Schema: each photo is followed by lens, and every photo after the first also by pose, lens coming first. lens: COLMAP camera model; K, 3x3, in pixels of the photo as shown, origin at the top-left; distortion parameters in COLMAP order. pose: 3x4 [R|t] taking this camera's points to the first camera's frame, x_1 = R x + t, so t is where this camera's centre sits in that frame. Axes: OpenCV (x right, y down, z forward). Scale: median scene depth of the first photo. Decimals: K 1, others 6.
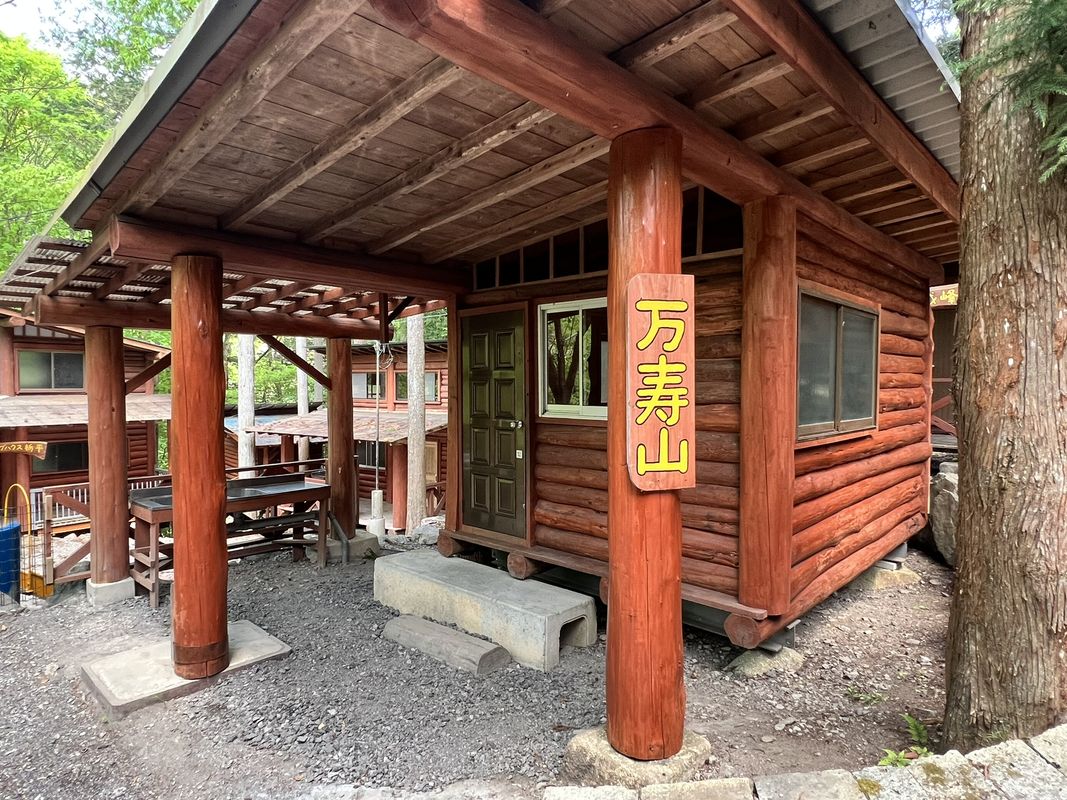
lens RADIAL K [[622.5, 0, 530.0], [0, 622.5, 397.6], [0, 0, 1]] dist [0.003746, 0.001213]
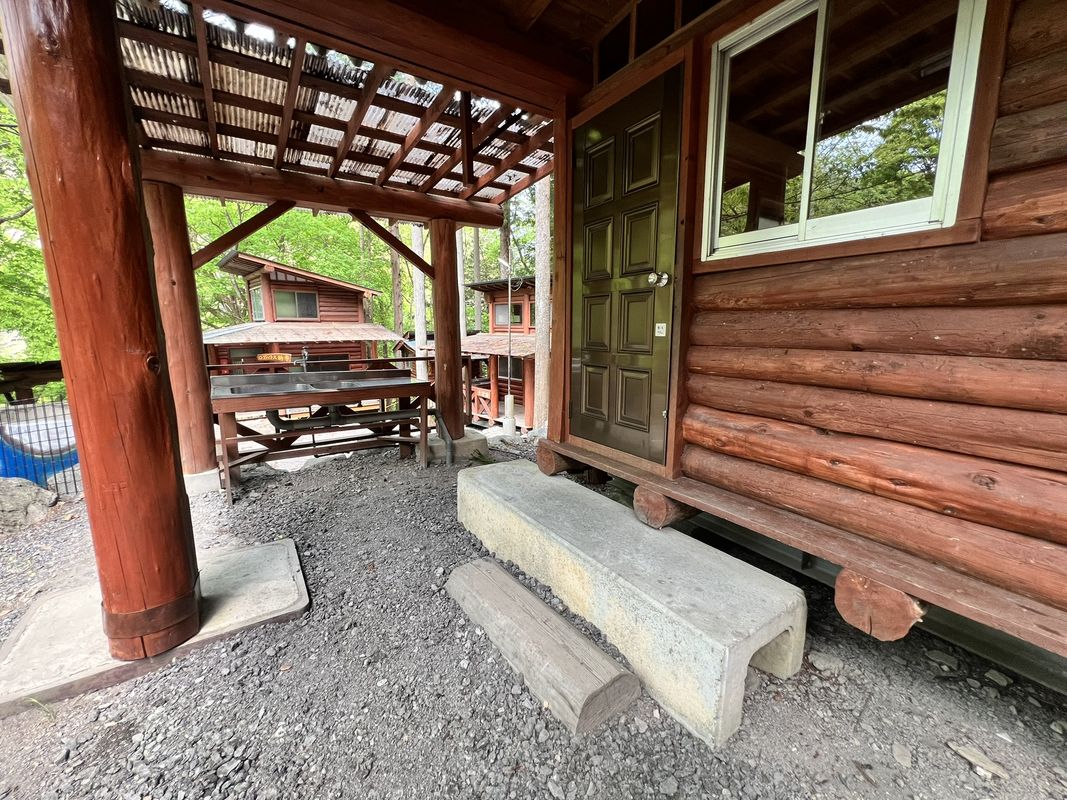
lens RADIAL K [[424.3, 0, 530.7], [0, 424.3, 402.0], [0, 0, 1]] dist [-0.001678, -0.000240]
pose [[0.972533, 0.040713, -0.229178, -0.040799], [-0.006231, 0.988785, 0.149216, 0.094841], [0.232683, -0.143690, 0.961879, 0.534075]]
